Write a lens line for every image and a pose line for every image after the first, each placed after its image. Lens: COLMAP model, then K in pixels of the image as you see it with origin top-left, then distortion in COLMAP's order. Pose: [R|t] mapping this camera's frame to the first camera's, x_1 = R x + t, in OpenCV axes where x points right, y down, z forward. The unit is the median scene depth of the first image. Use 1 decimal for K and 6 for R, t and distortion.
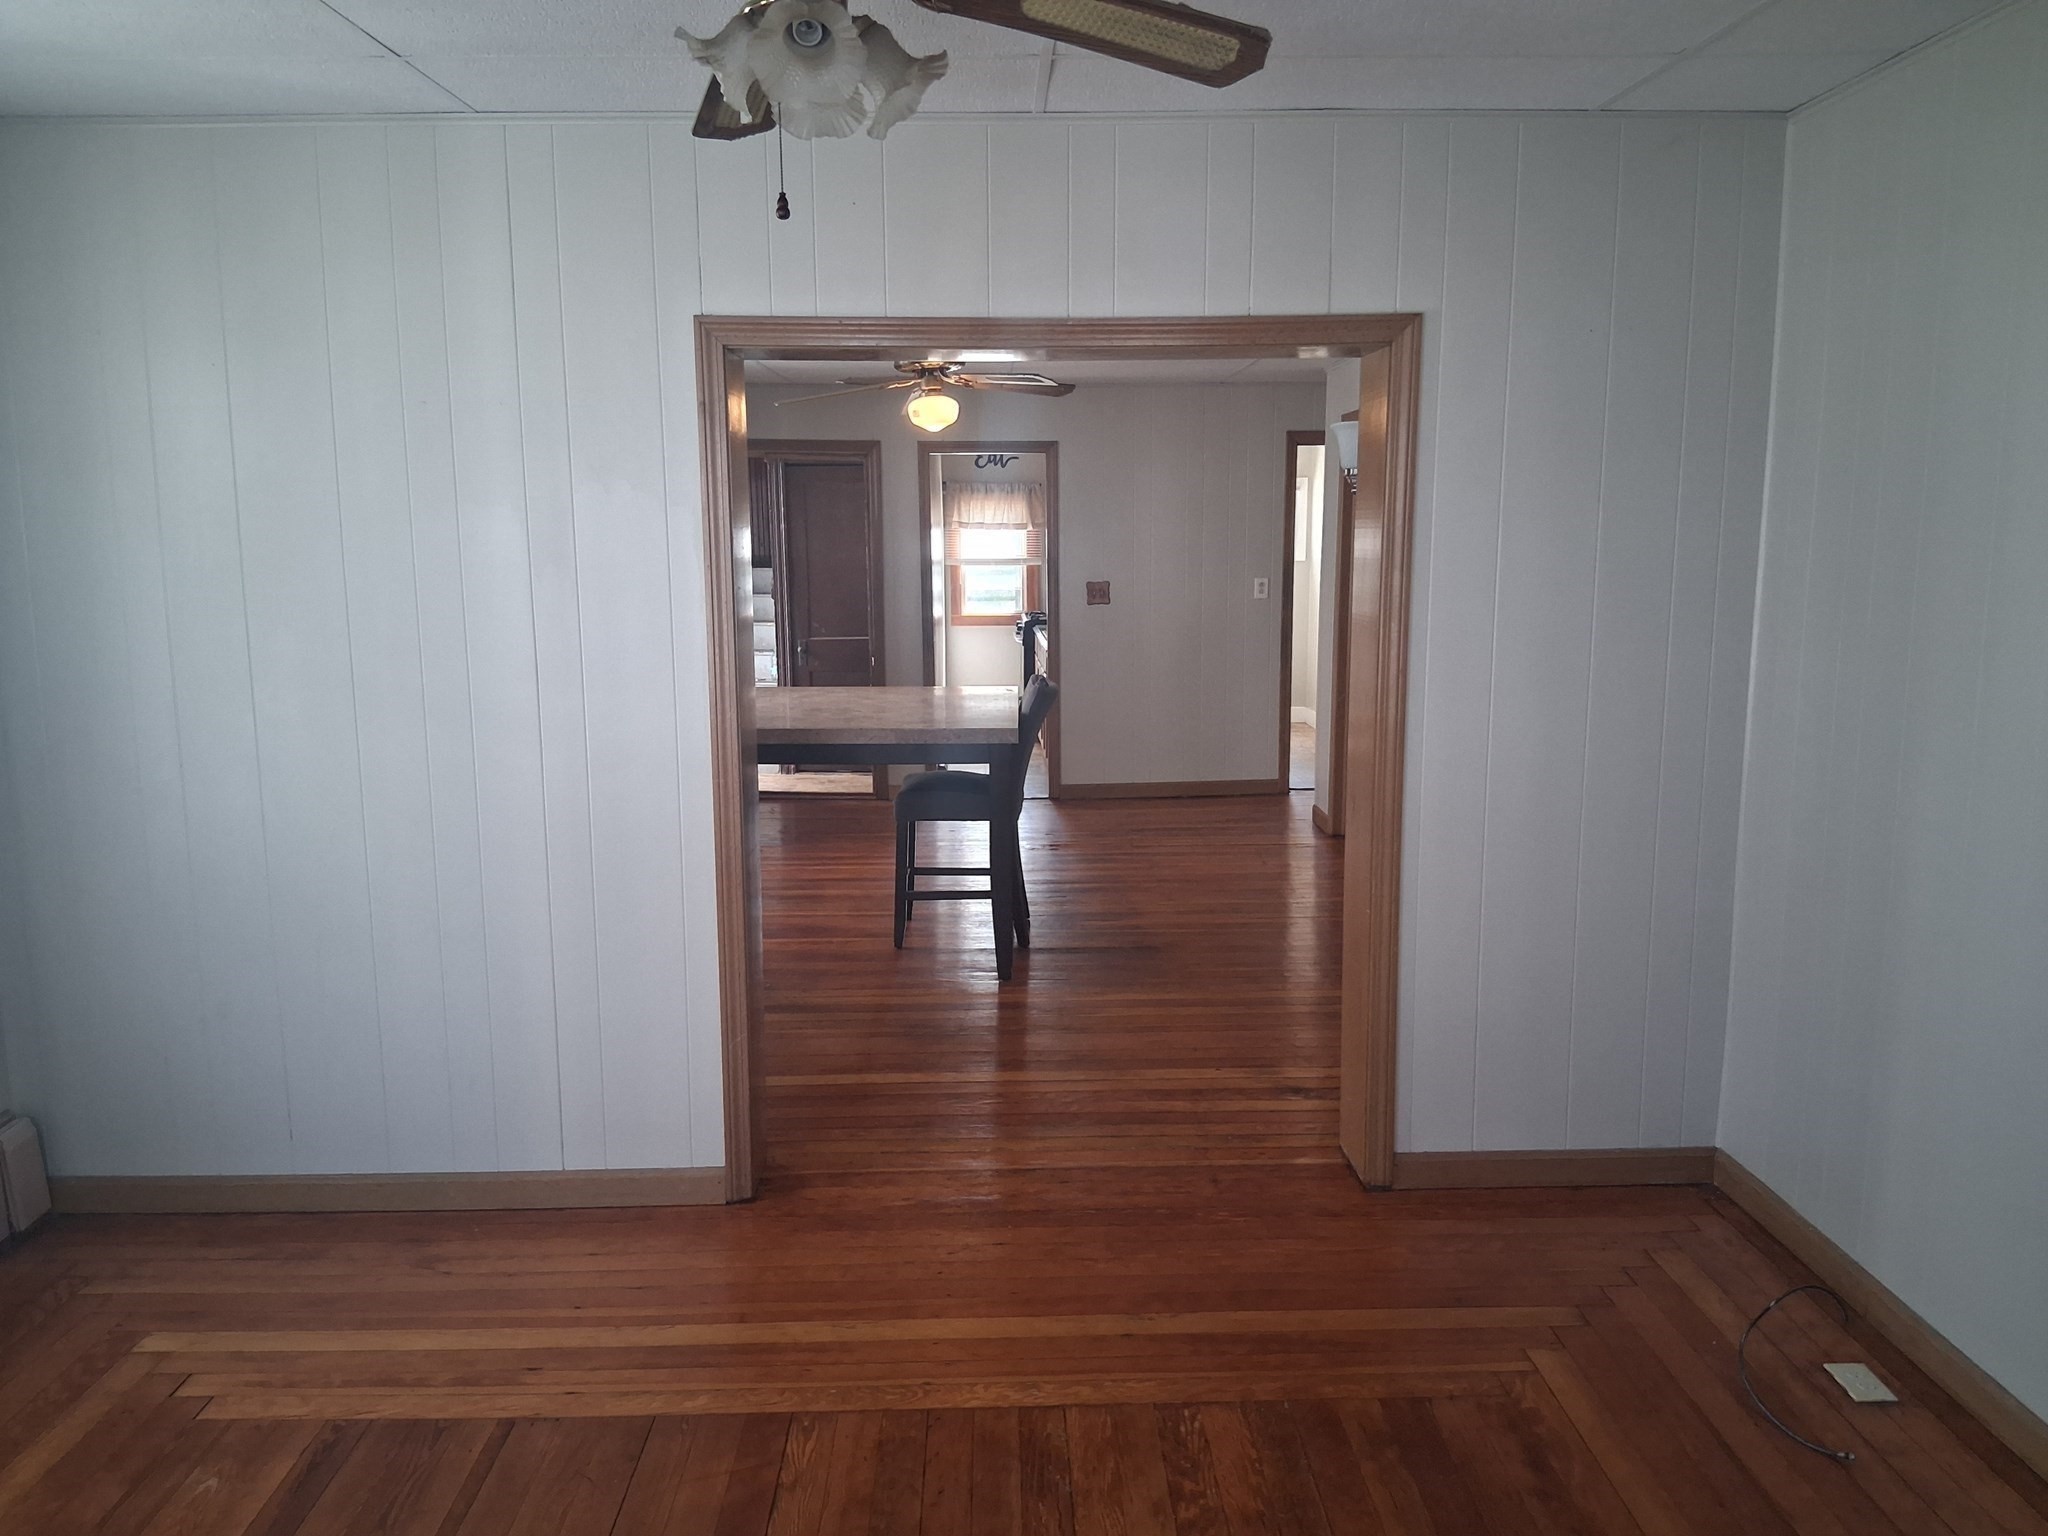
lens RADIAL K [[1543.5, 0, 1033.6], [0, 1543.5, 765.2], [0, 0, 1]] dist [0.117386, -0.205305]
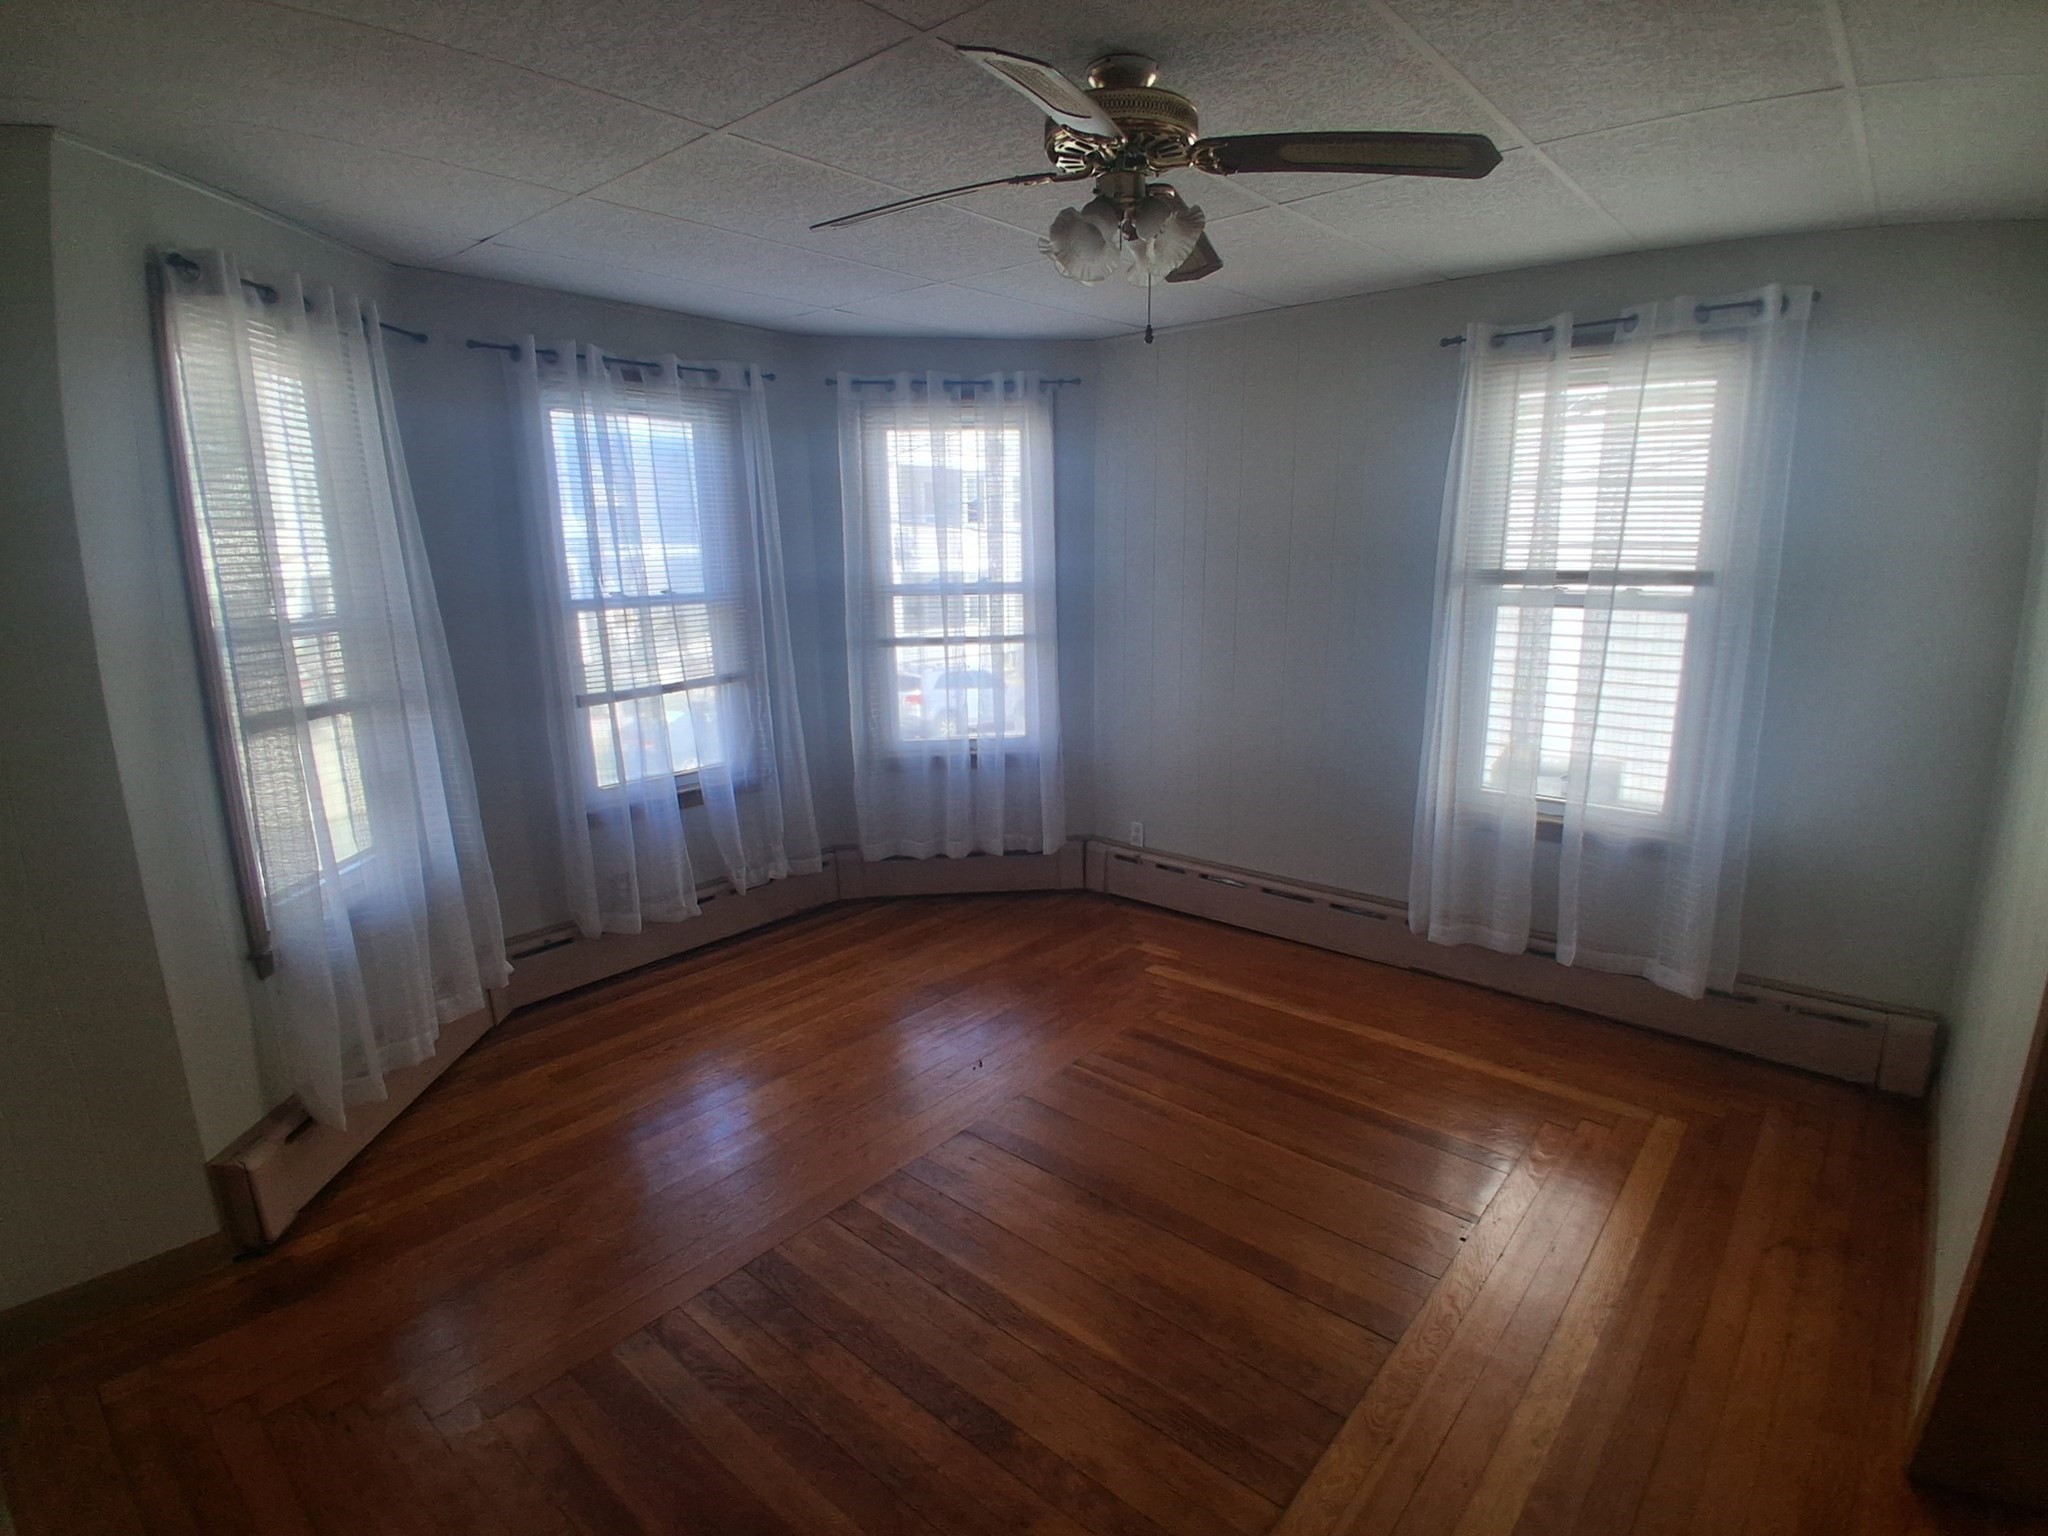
lens RADIAL K [[1013.3, 0, 1030.2], [0, 1013.3, 790.5], [0, 0, 1]] dist [0.009148, -0.049782]
pose [[-0.672967, 0.190107, -0.714825, 0.339515], [-0.095301, 0.936068, 0.338667, -0.134160], [0.733508, 0.296035, -0.611825, 0.813219]]
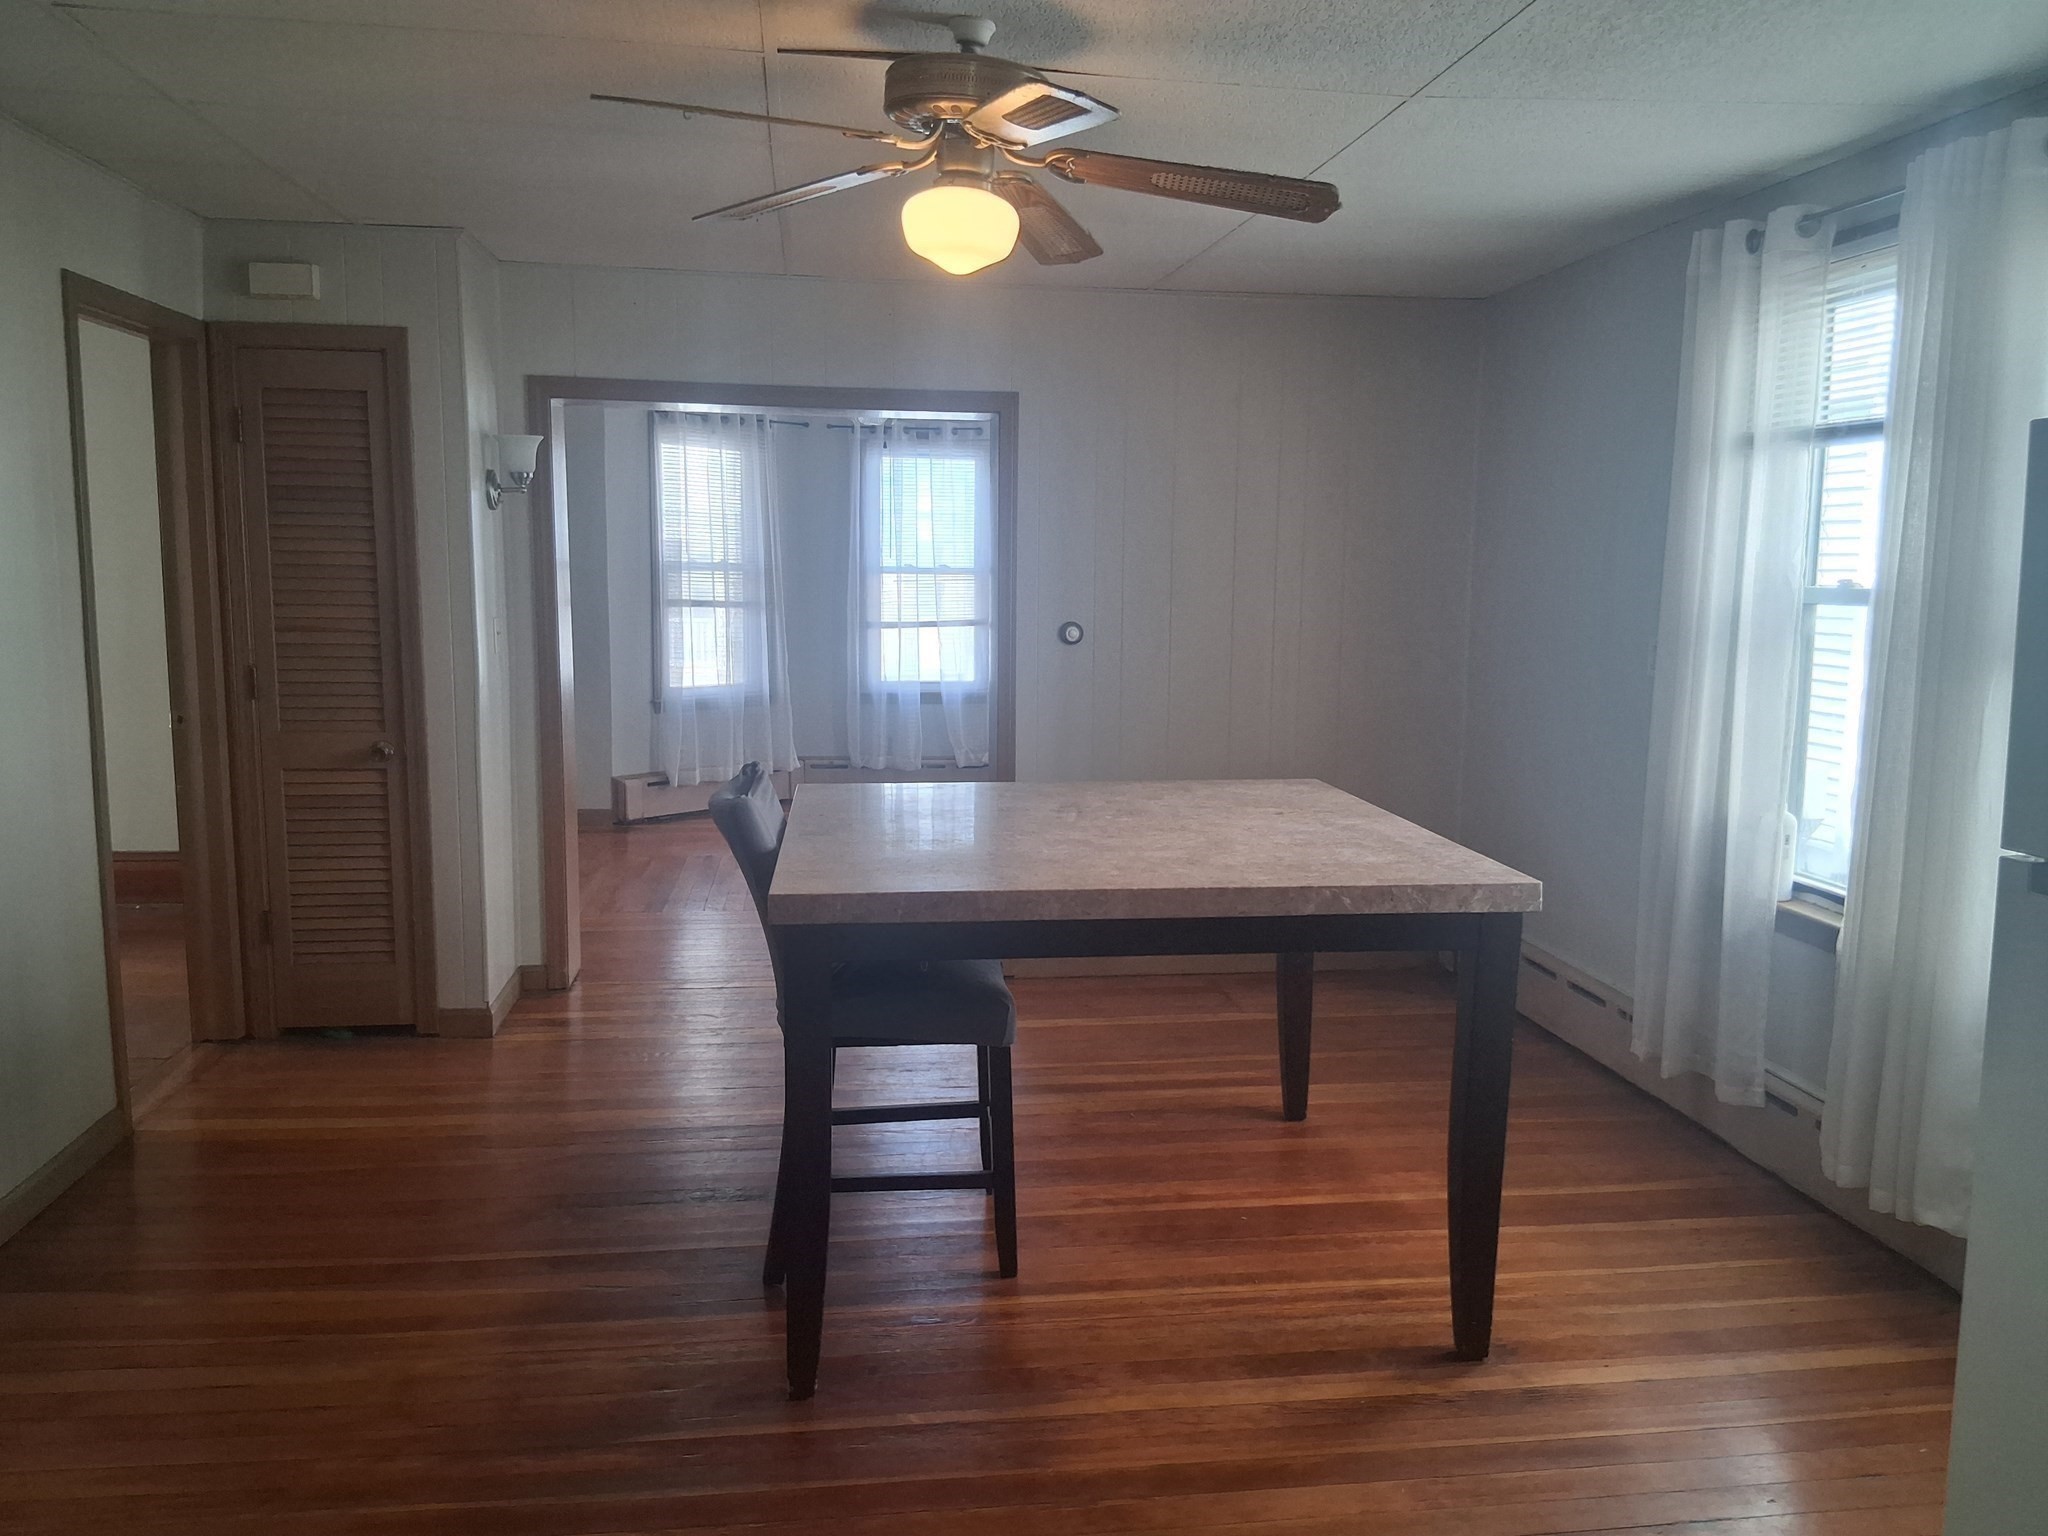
lens RADIAL K [[1543.5, 0, 1033.6], [0, 1543.5, 765.2], [0, 0, 1]] dist [0.117386, -0.205305]
pose [[-0.994553, 0.009398, -0.103811, -0.063050], [-0.020071, 0.960025, 0.279194, -0.323478], [0.102285, 0.279757, -0.954607, 2.290942]]
